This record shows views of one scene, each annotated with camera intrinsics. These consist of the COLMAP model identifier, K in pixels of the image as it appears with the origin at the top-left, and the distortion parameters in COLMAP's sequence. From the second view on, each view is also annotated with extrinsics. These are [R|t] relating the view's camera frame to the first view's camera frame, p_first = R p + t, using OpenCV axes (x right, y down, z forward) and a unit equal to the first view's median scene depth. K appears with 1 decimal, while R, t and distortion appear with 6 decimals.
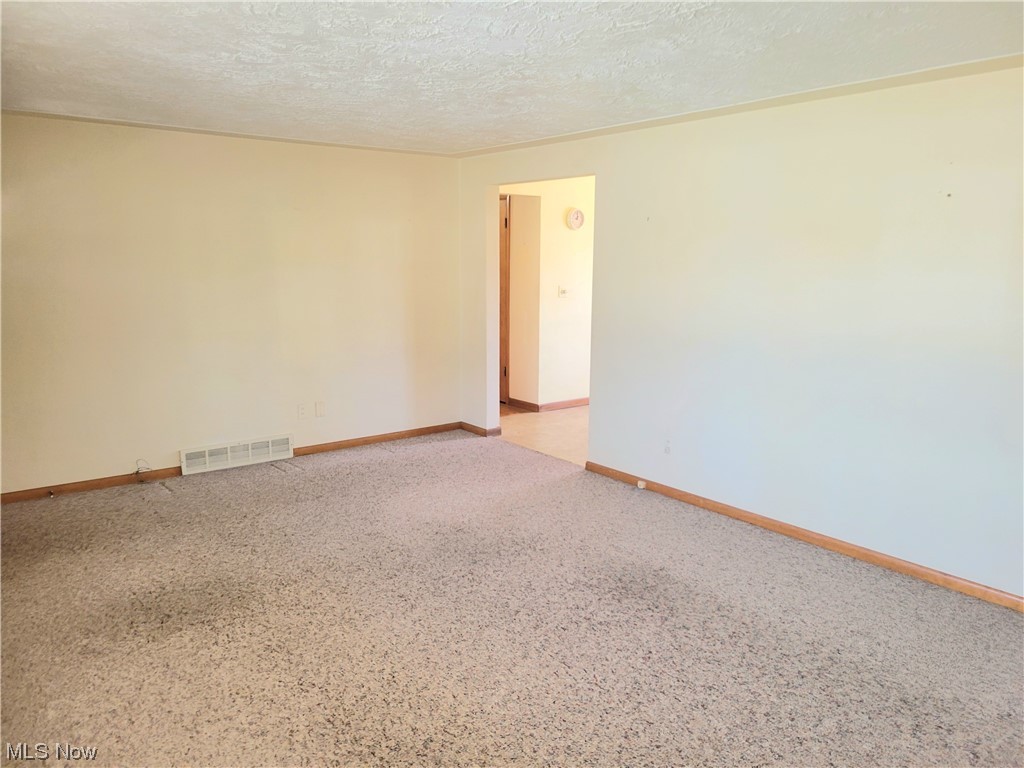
lens RADIAL K [[766.4, 0, 508.8], [0, 766.4, 383.6], [0, 0, 1]] dist [0.016680, -0.015699]
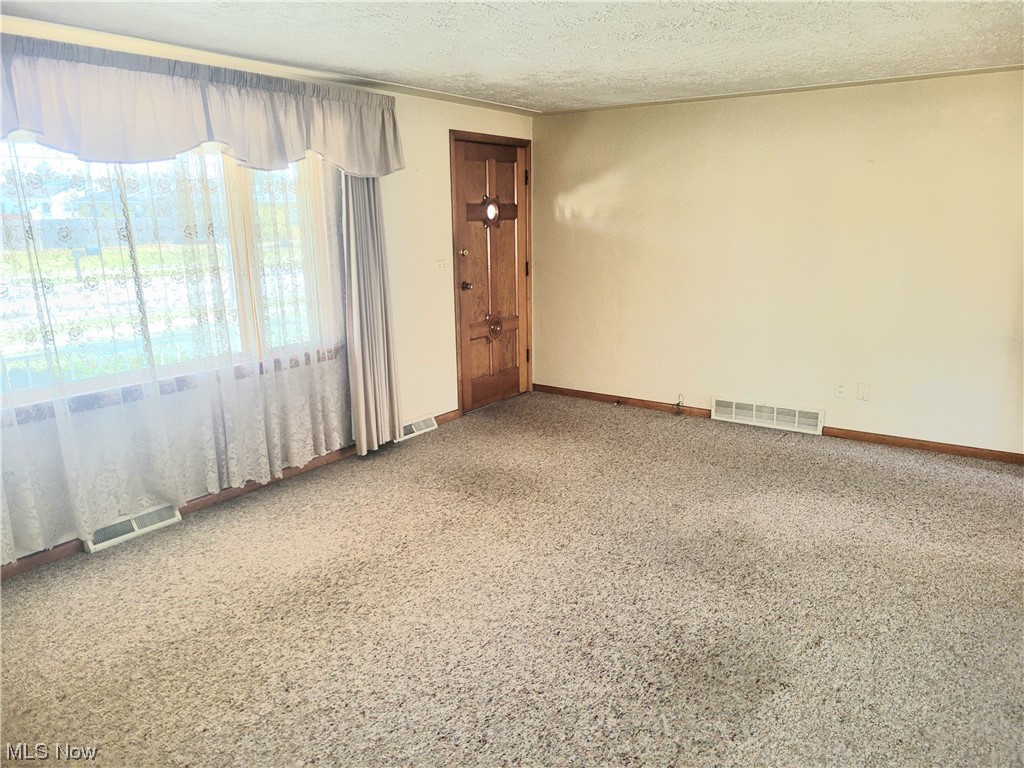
lens RADIAL K [[766.4, 0, 509.7], [0, 766.4, 387.1], [0, 0, 1]] dist [0.016680, -0.015699]
pose [[0.288338, 0.207553, -0.934764, 0.509814], [-0.150215, 0.973942, 0.169916, -0.067968], [0.945673, 0.091422, 0.312002, 0.380301]]
